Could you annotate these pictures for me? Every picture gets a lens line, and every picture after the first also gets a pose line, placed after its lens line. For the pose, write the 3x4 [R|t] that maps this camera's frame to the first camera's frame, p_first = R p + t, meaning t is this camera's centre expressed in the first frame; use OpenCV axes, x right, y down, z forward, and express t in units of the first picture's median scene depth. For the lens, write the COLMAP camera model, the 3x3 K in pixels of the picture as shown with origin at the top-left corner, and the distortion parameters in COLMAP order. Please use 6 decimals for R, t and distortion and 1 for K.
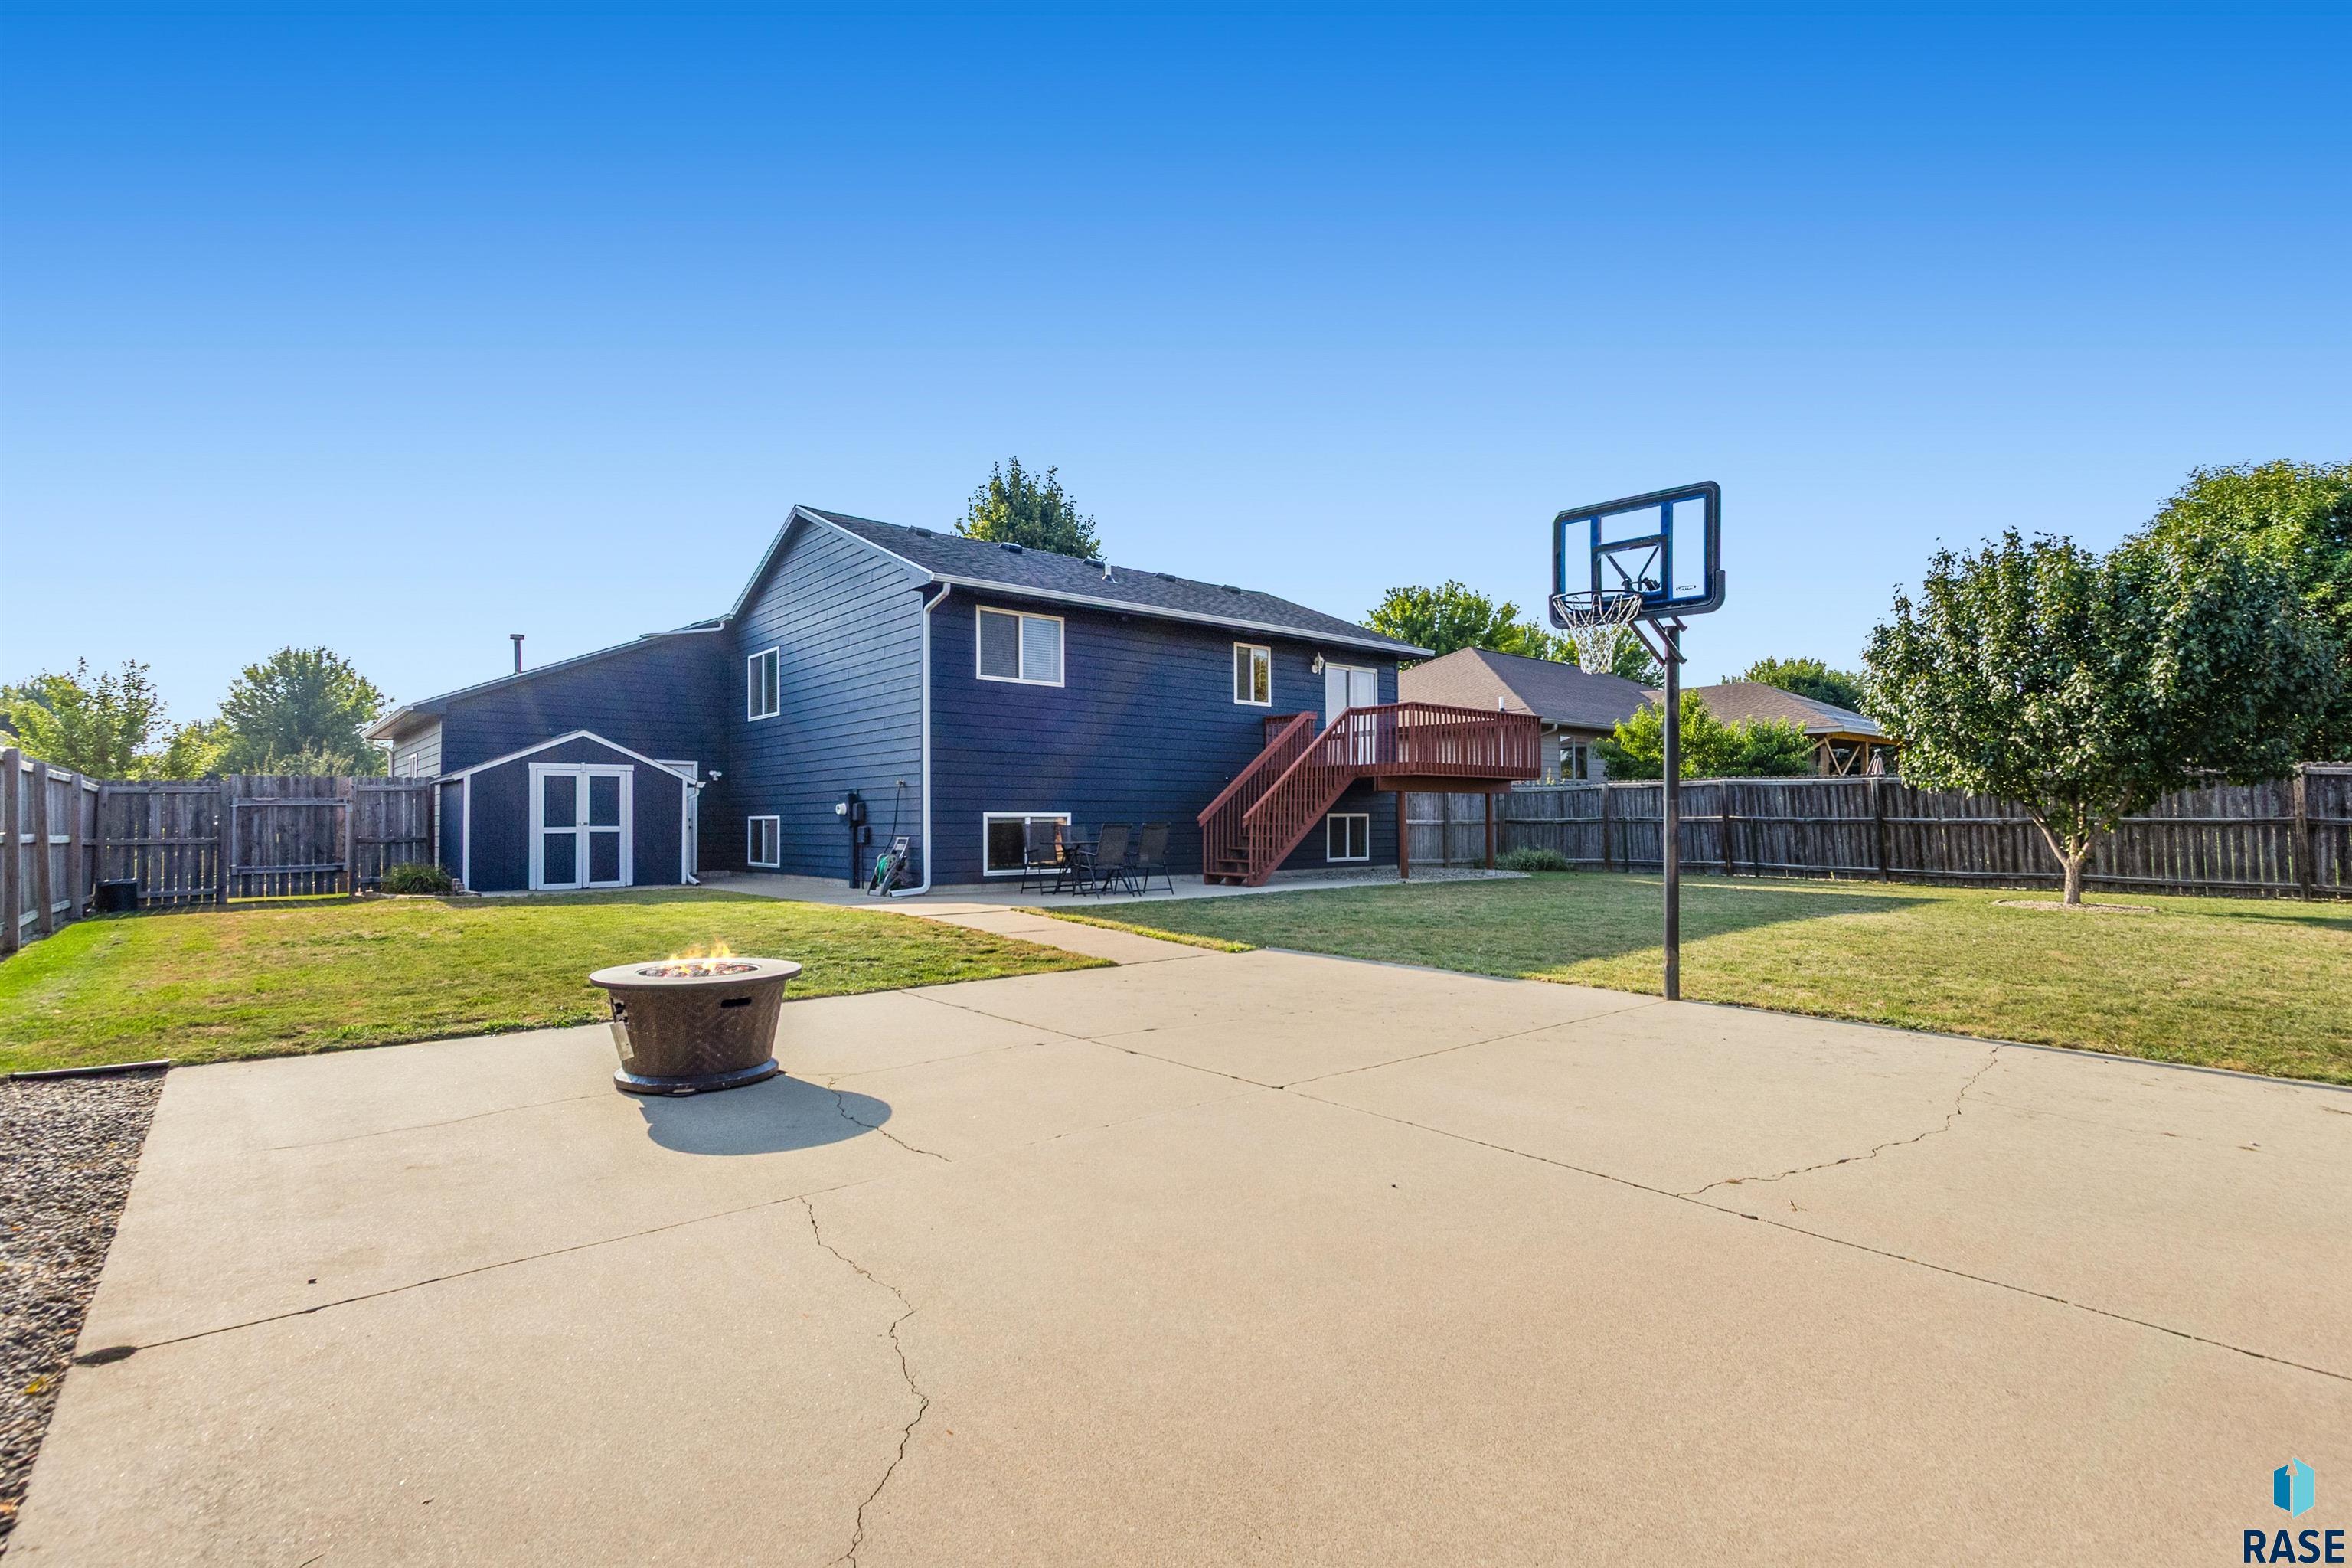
lens RADIAL K [[1082.3, 0, 1182.8], [0, 1082.3, 796.0], [0, 0, 1]] dist [0.005114, 0.001021]
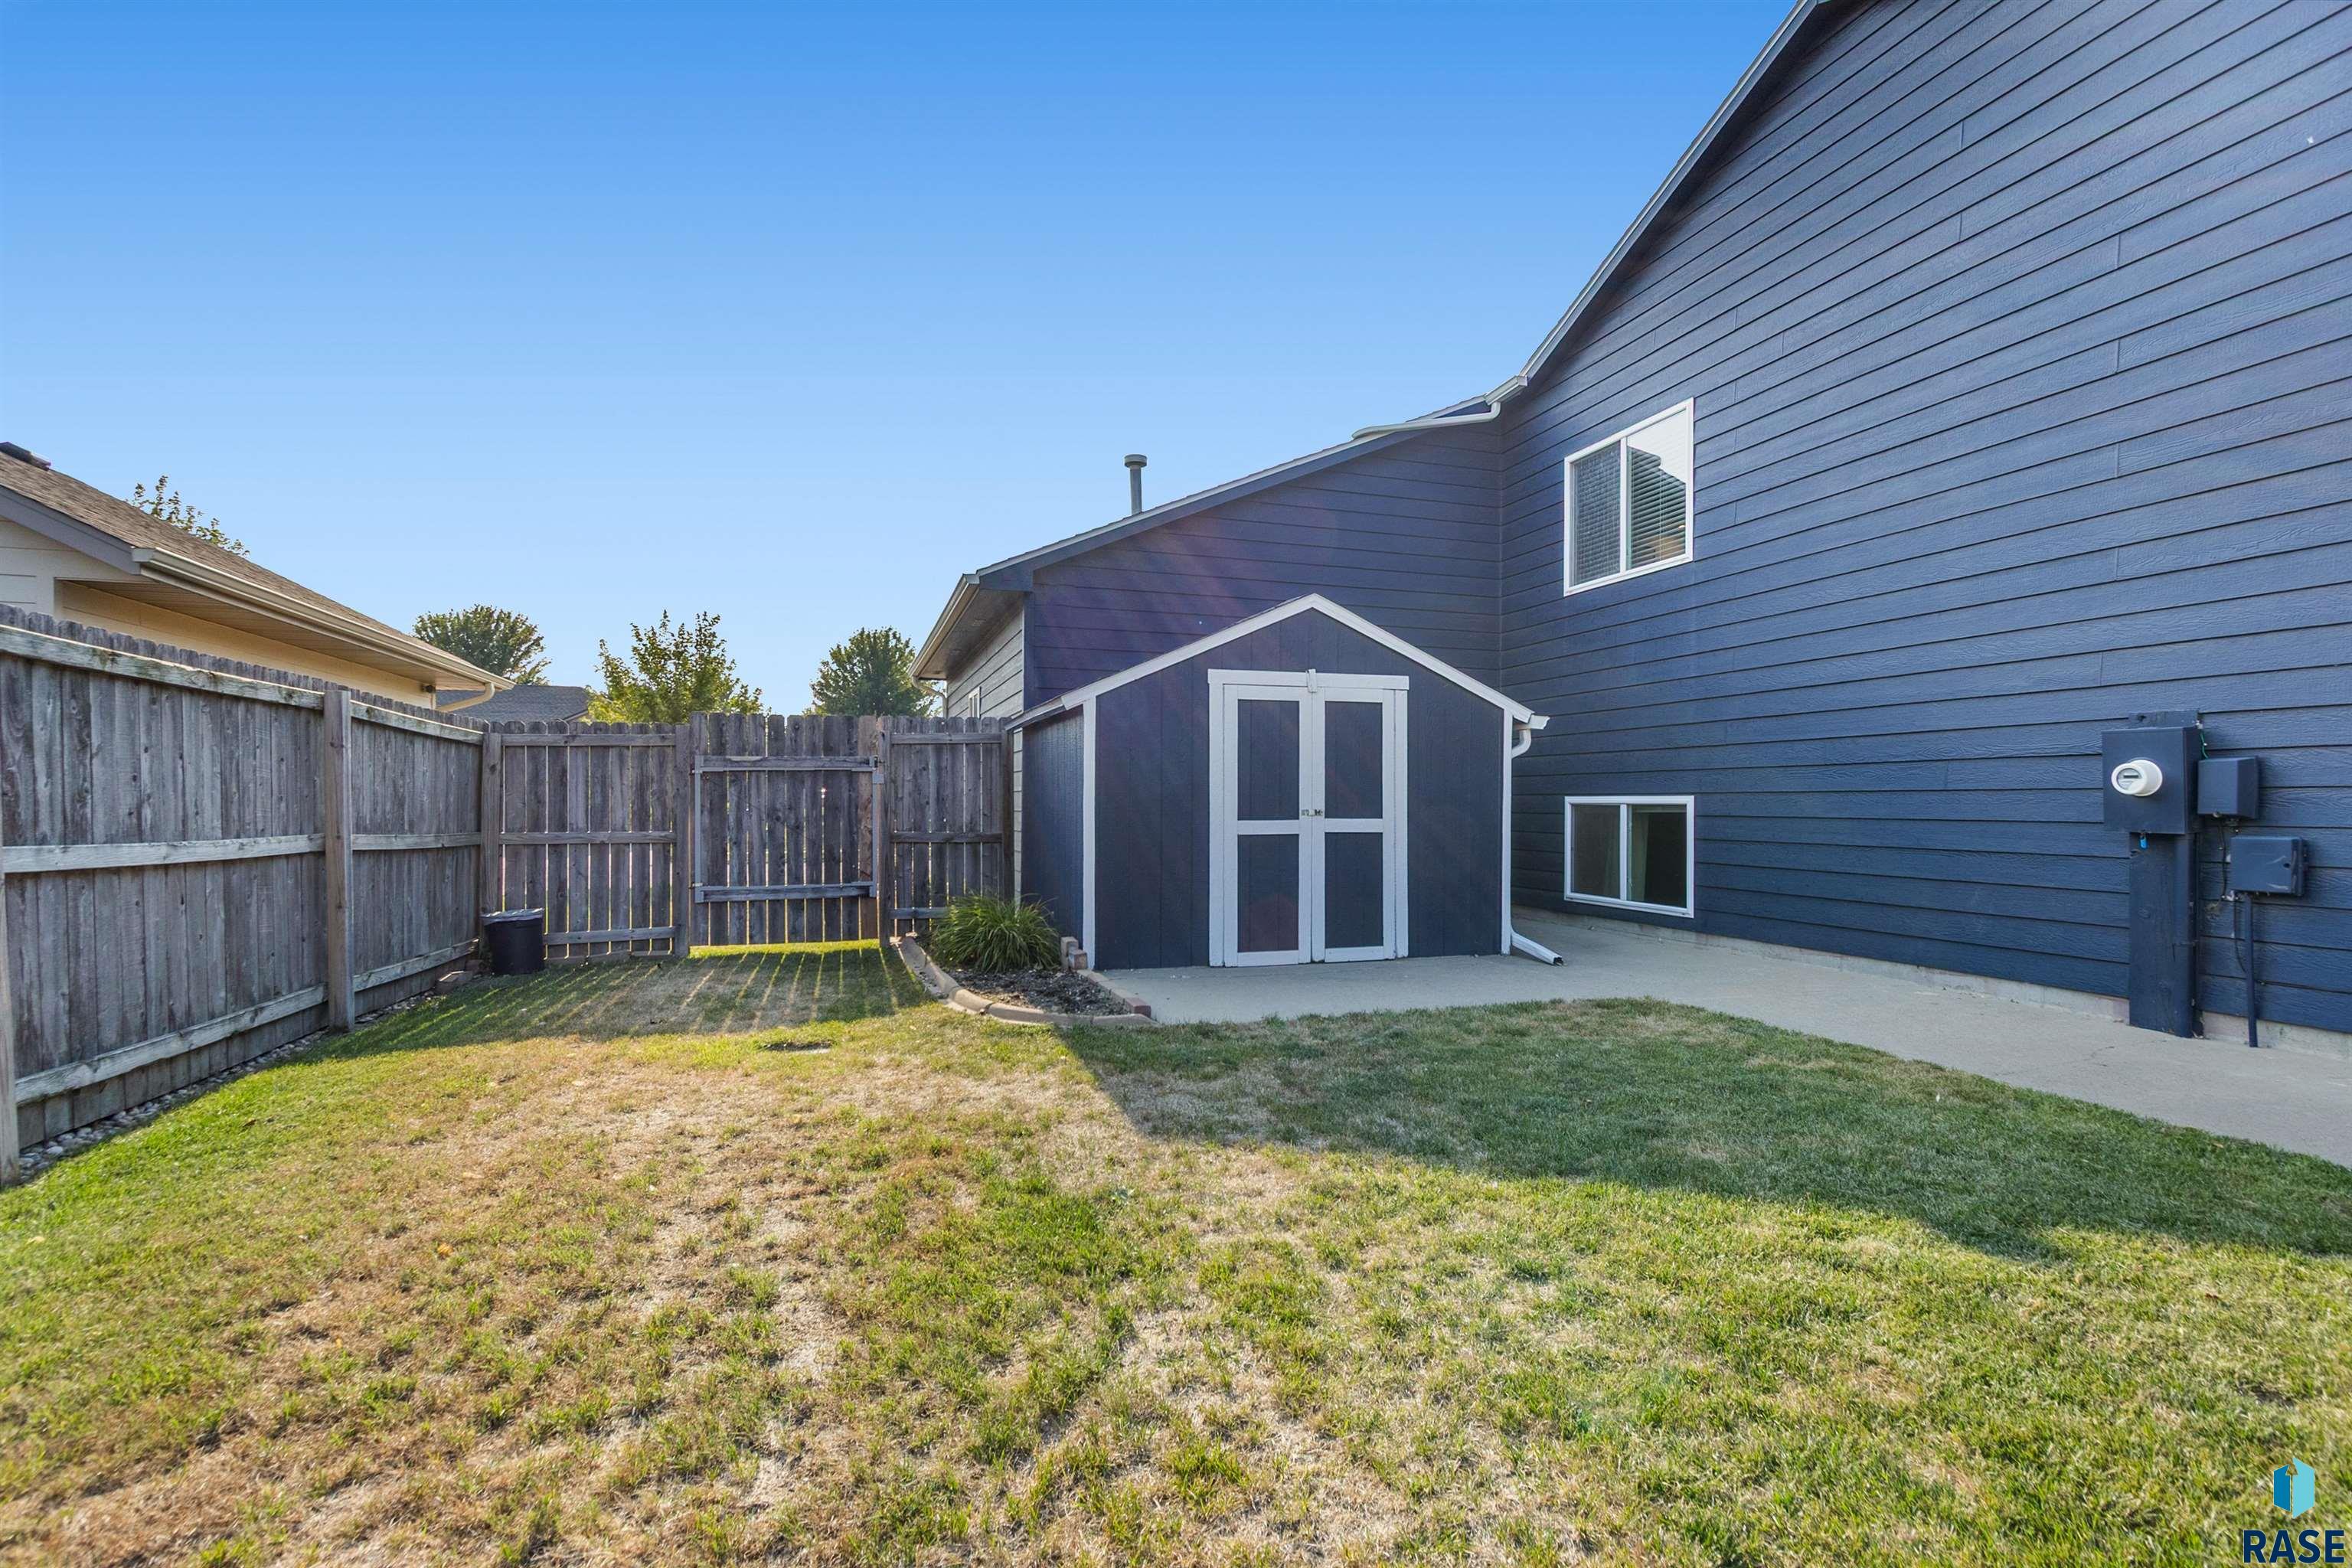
lens RADIAL K [[1082.3, 0, 1172.4], [0, 1082.3, 791.3], [0, 0, 1]] dist [0.005114, 0.001021]
pose [[0.912043, 0.005974, -0.410051, -0.422473], [0.001051, 0.999857, 0.016904, 0.009721], [0.410093, -0.015848, 0.911906, 0.579063]]
